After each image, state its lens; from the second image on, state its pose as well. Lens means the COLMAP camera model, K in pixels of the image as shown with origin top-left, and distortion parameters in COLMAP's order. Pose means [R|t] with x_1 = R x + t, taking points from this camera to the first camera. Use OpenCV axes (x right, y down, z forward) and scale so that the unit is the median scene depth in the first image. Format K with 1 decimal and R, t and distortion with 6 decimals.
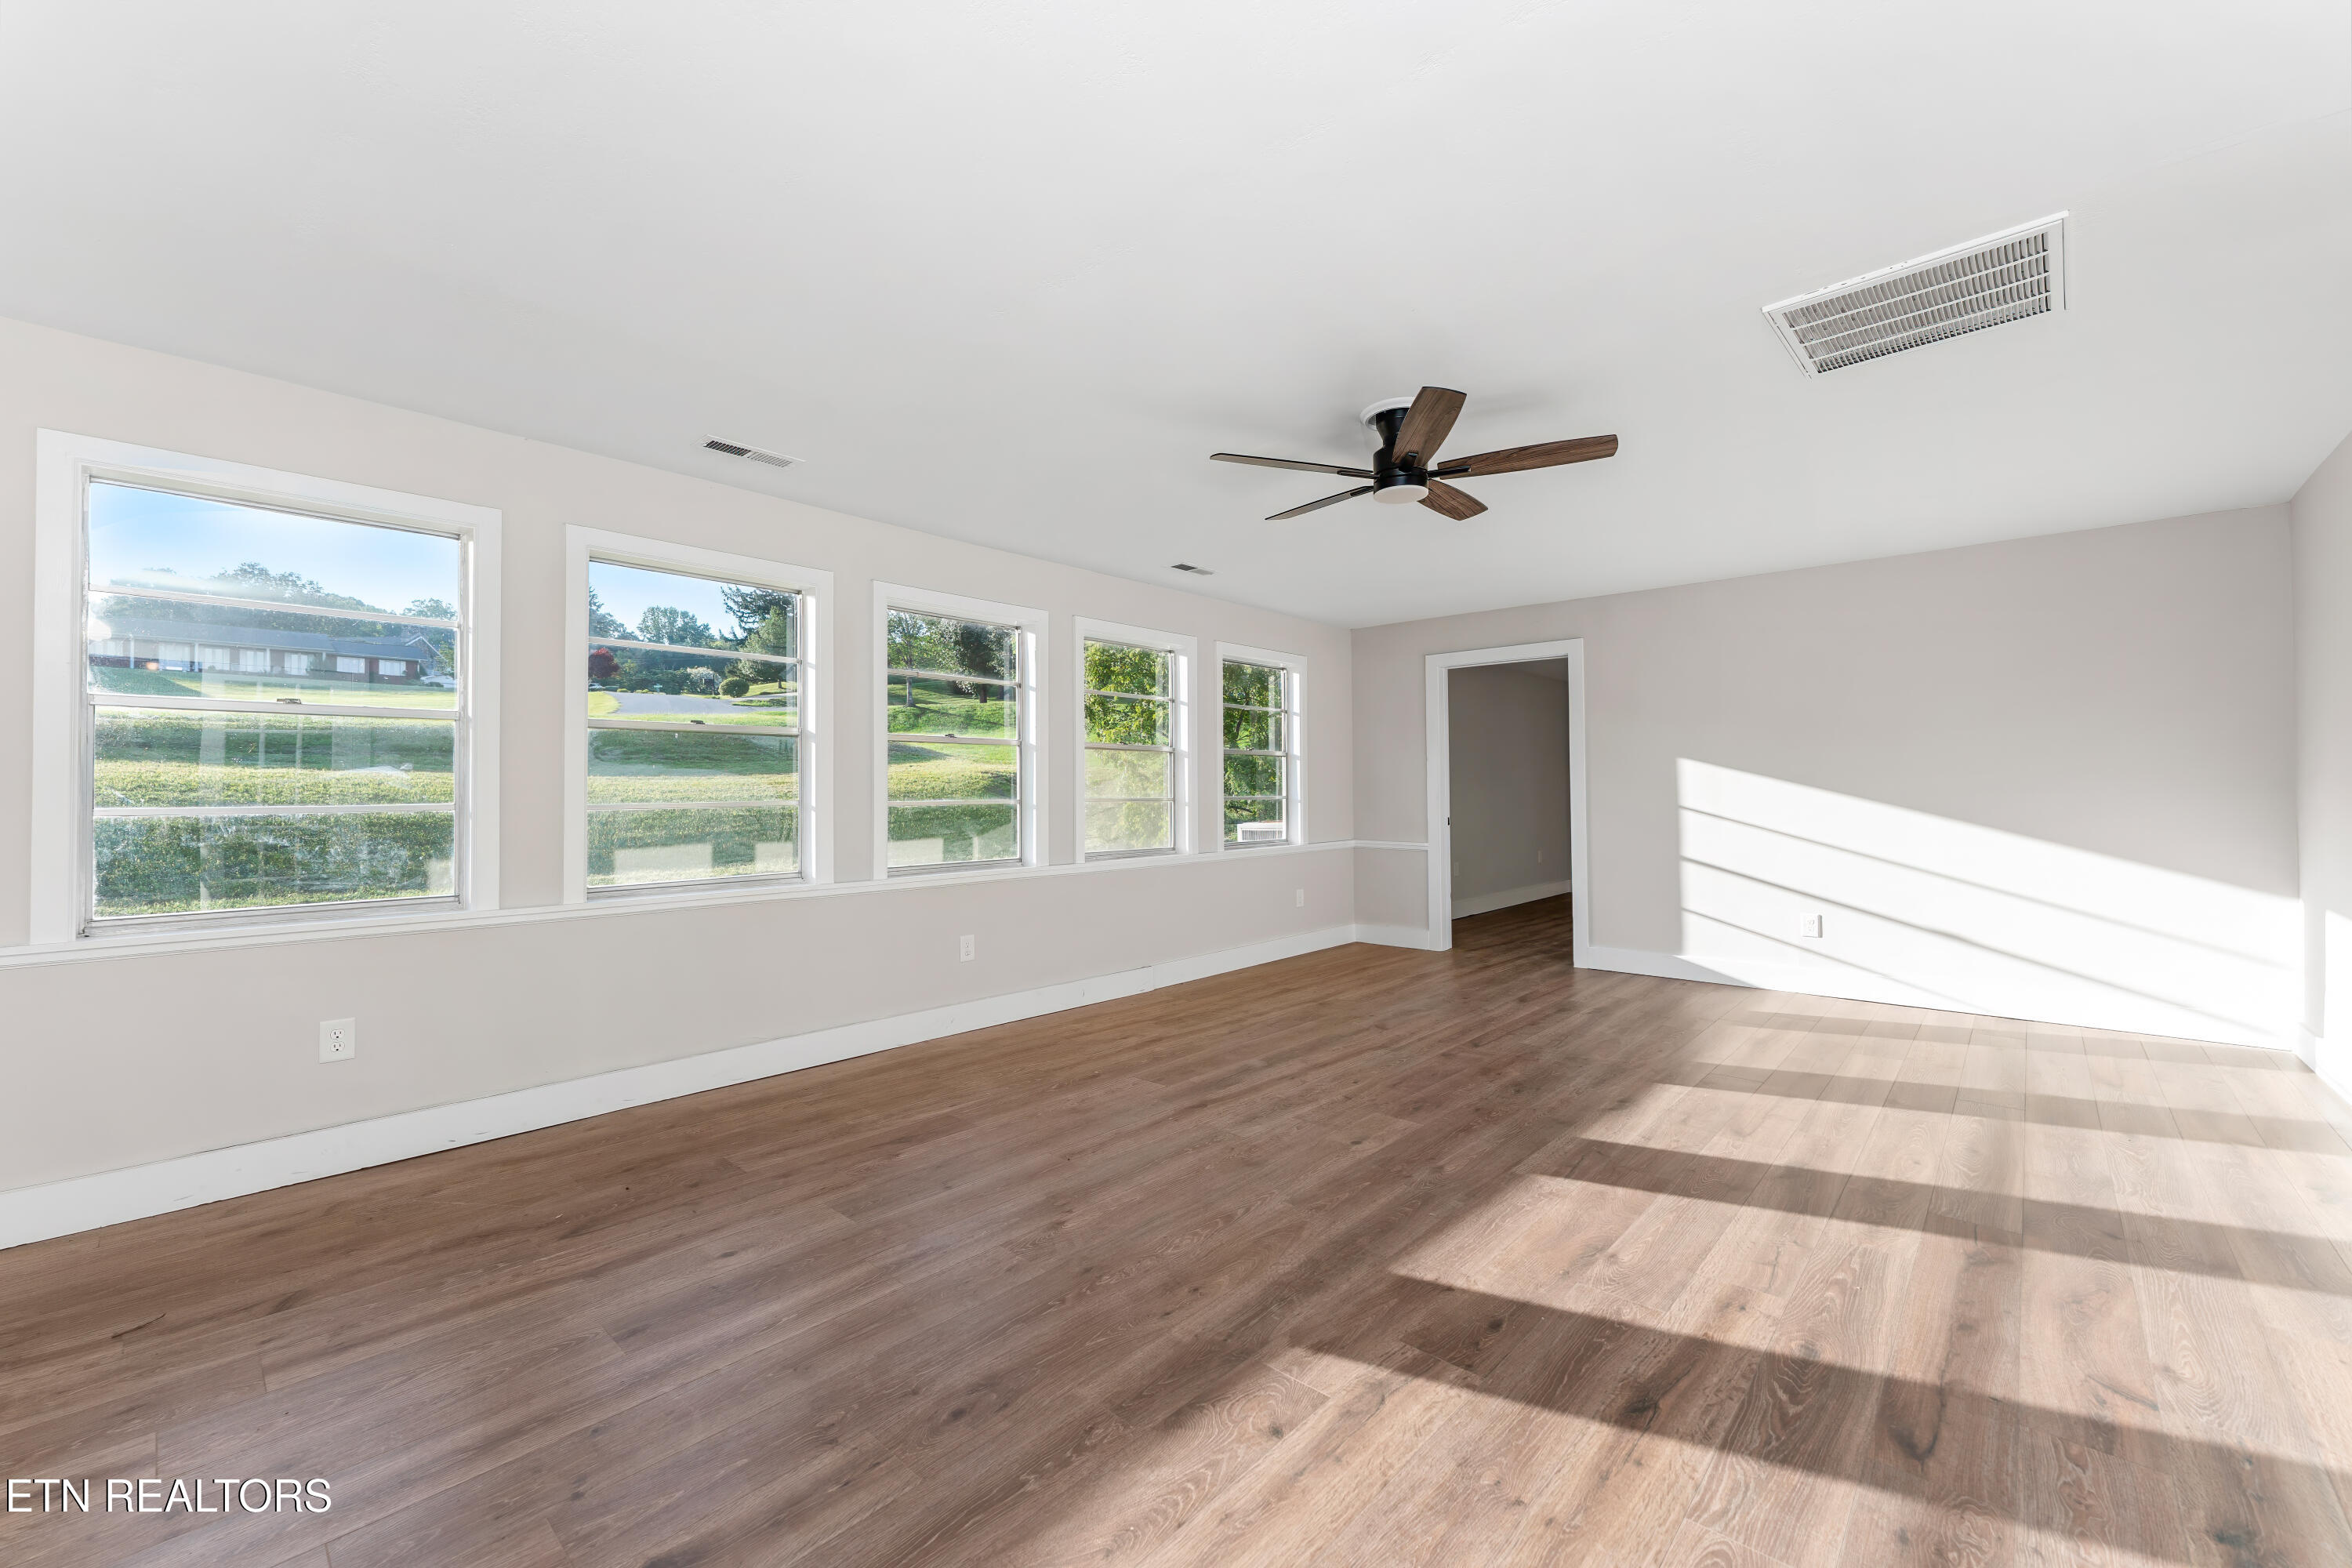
lens RADIAL K [[947.6, 0, 1176.0], [0, 947.6, 784.0], [0, 0, 1]] dist [-0.002124, -0.000252]
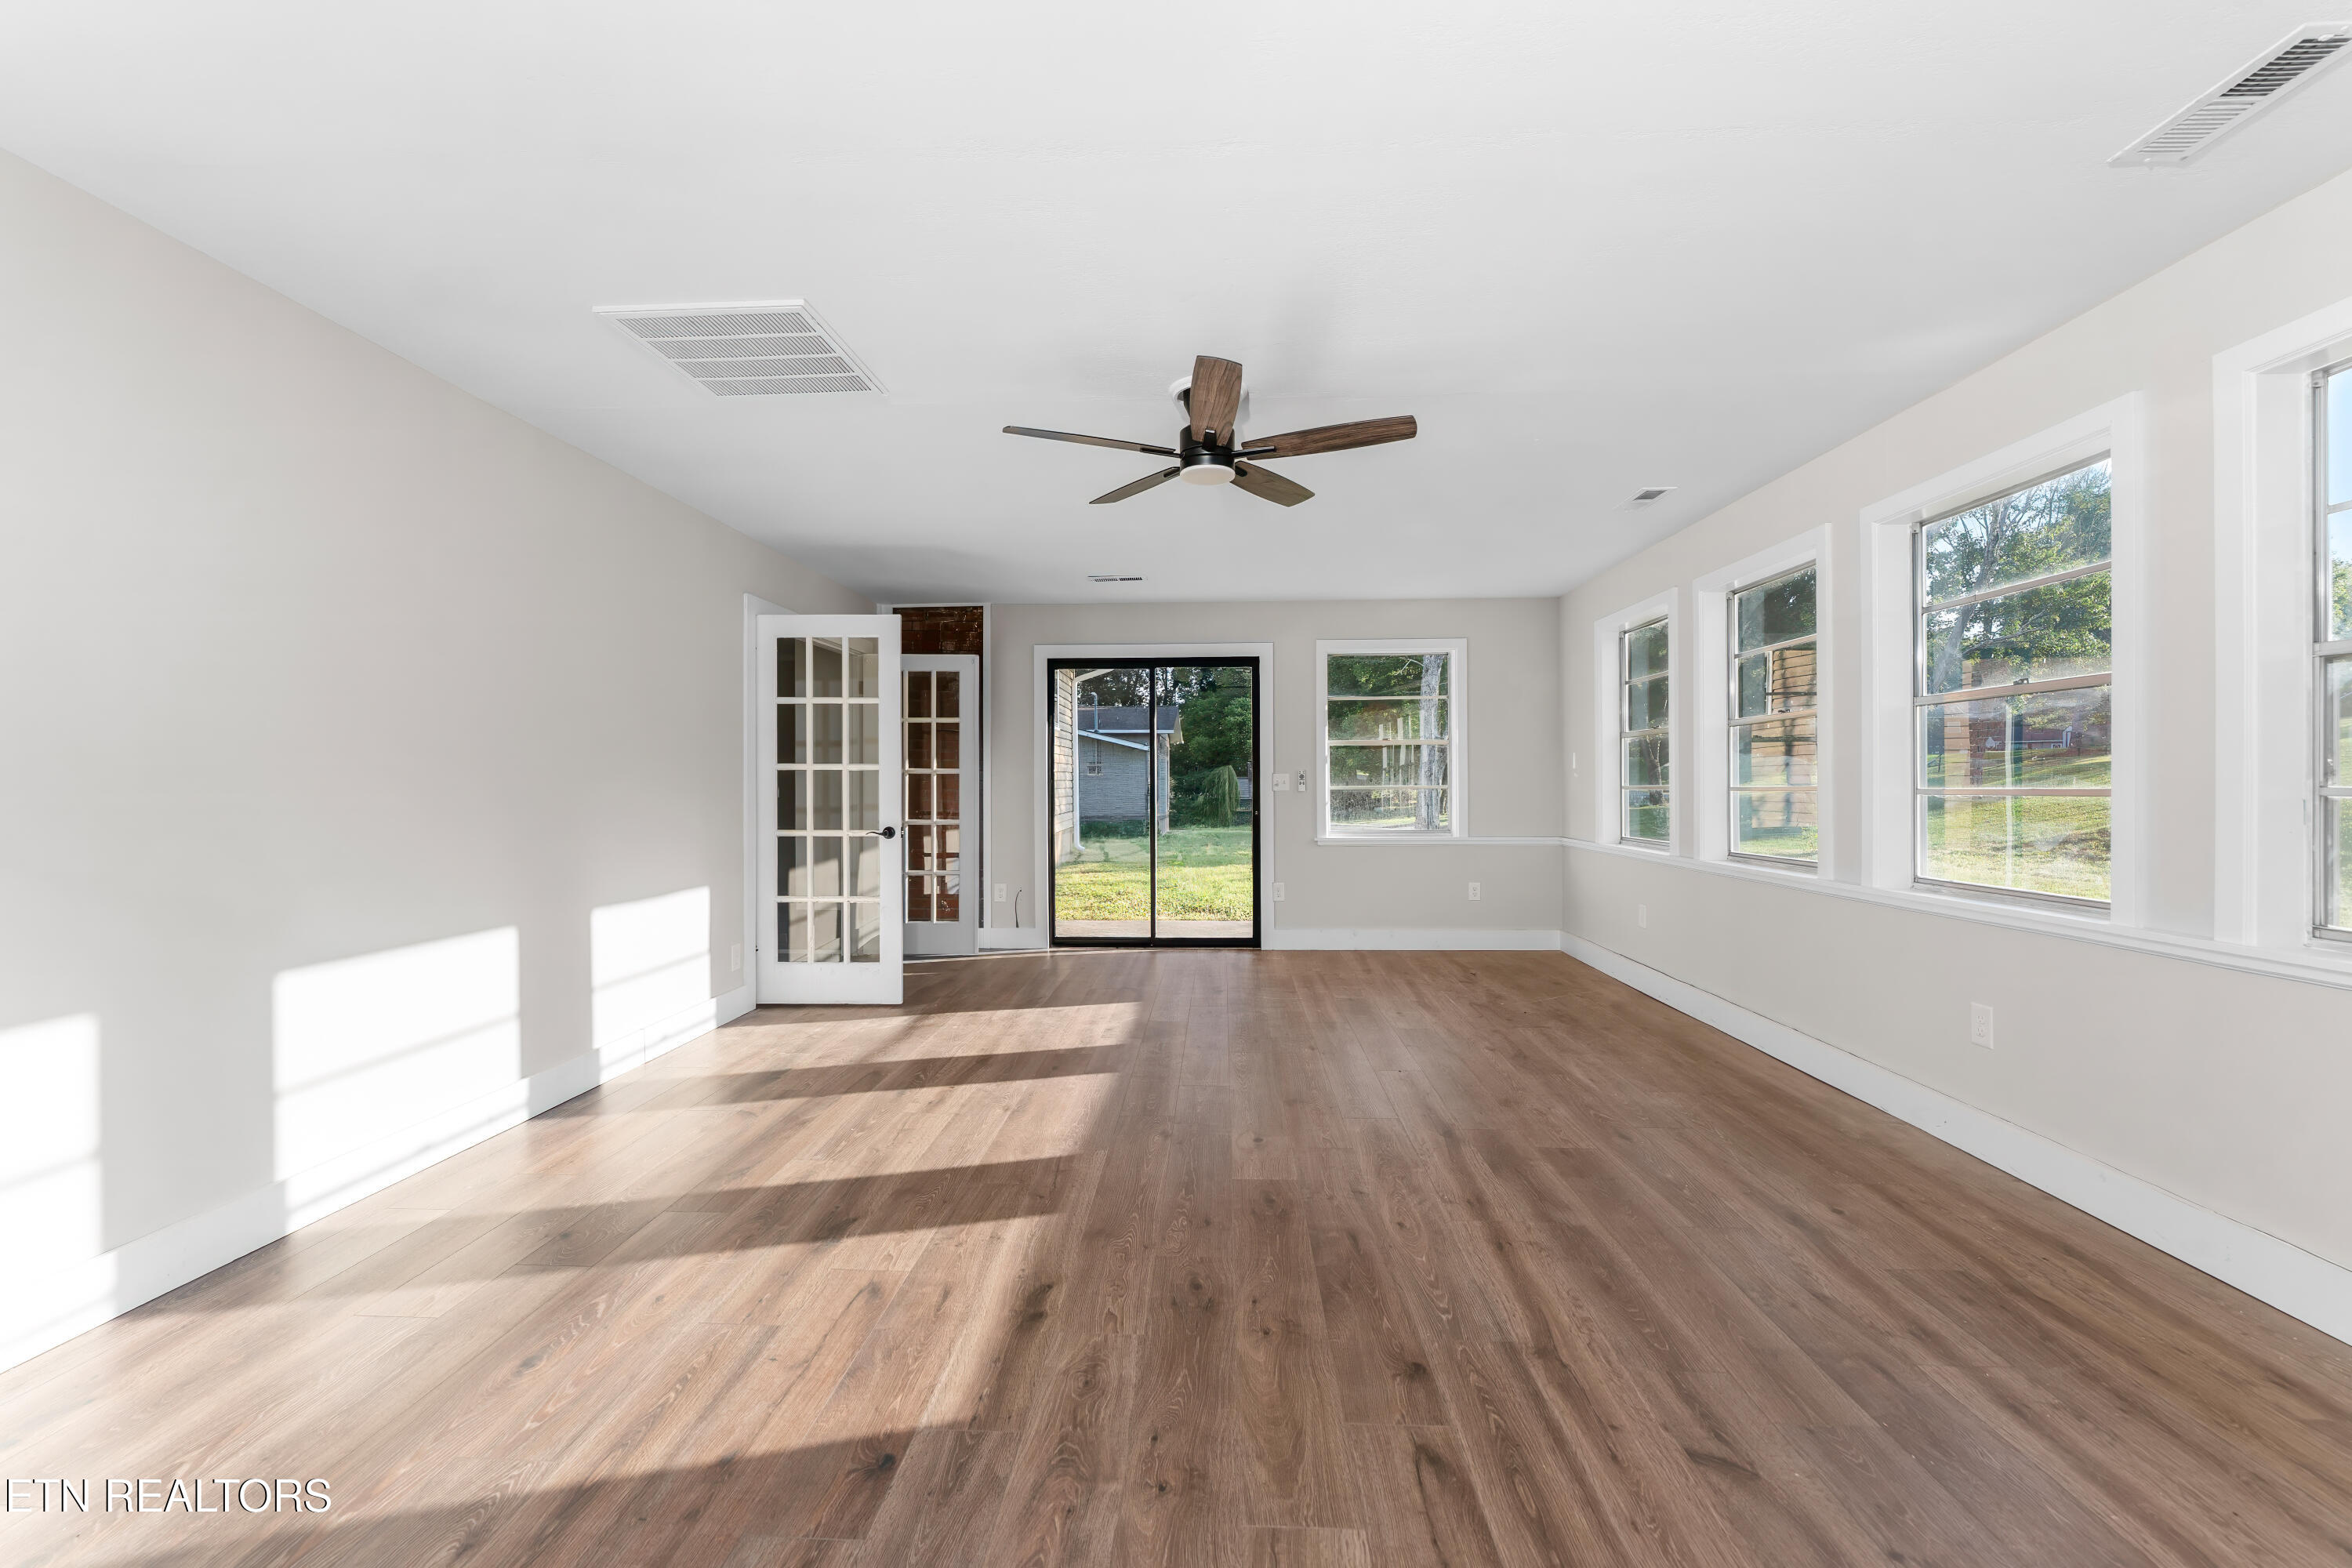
lens RADIAL K [[947.6, 0, 1176.0], [0, 947.6, 784.0], [0, 0, 1]] dist [-0.002124, -0.000252]
pose [[-0.773725, 0.009958, -0.633443, 0.900108], [0.015758, 0.999870, -0.003530, 0.011039], [0.633325, -0.012713, -0.773781, 1.758083]]
